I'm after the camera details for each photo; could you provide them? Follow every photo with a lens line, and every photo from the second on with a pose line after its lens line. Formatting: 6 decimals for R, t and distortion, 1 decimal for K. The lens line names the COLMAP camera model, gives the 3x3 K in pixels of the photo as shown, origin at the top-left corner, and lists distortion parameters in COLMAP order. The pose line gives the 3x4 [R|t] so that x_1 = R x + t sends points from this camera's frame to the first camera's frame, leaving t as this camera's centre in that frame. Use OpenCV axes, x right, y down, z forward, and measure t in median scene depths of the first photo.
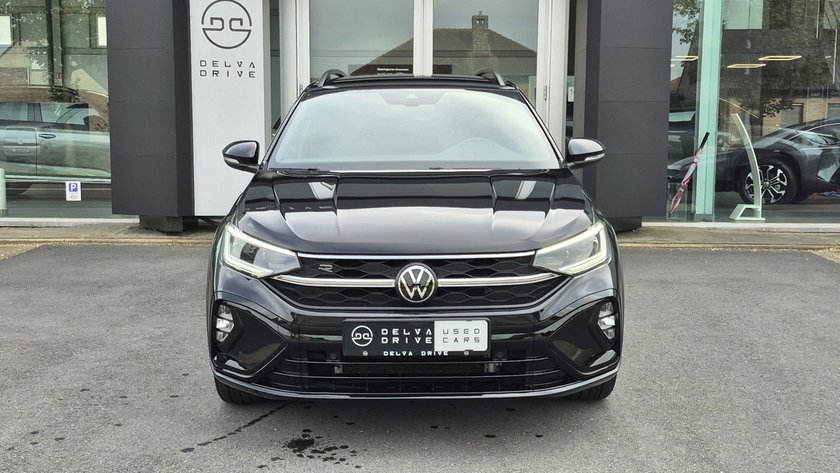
lens RADIAL K [[885.7, 0, 420.0], [0, 885.7, 236.5], [0, 0, 1]] dist [0.134412, -0.393472]
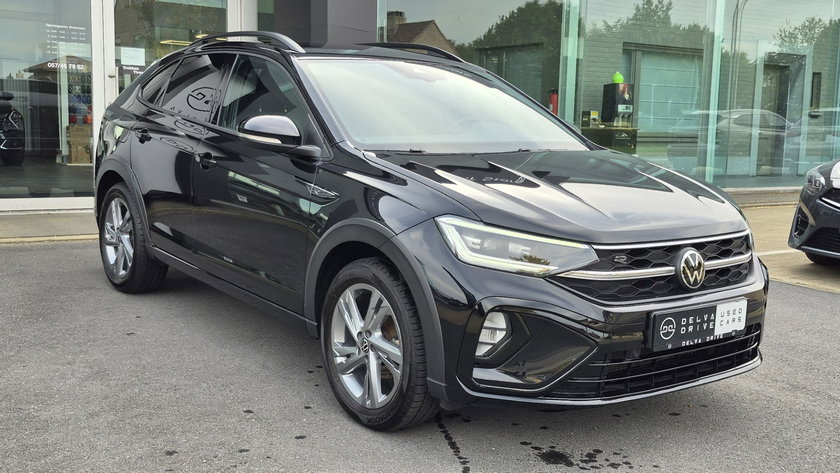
lens RADIAL K [[887.6, 0, 417.4], [0, 887.6, 247.5], [0, 0, 1]] dist [0.107287, -0.205188]
pose [[0.808604, -0.062372, 0.585038, -0.806287], [0.040634, 0.997911, 0.050228, -0.031190], [-0.586949, -0.016843, 0.809449, 0.377435]]
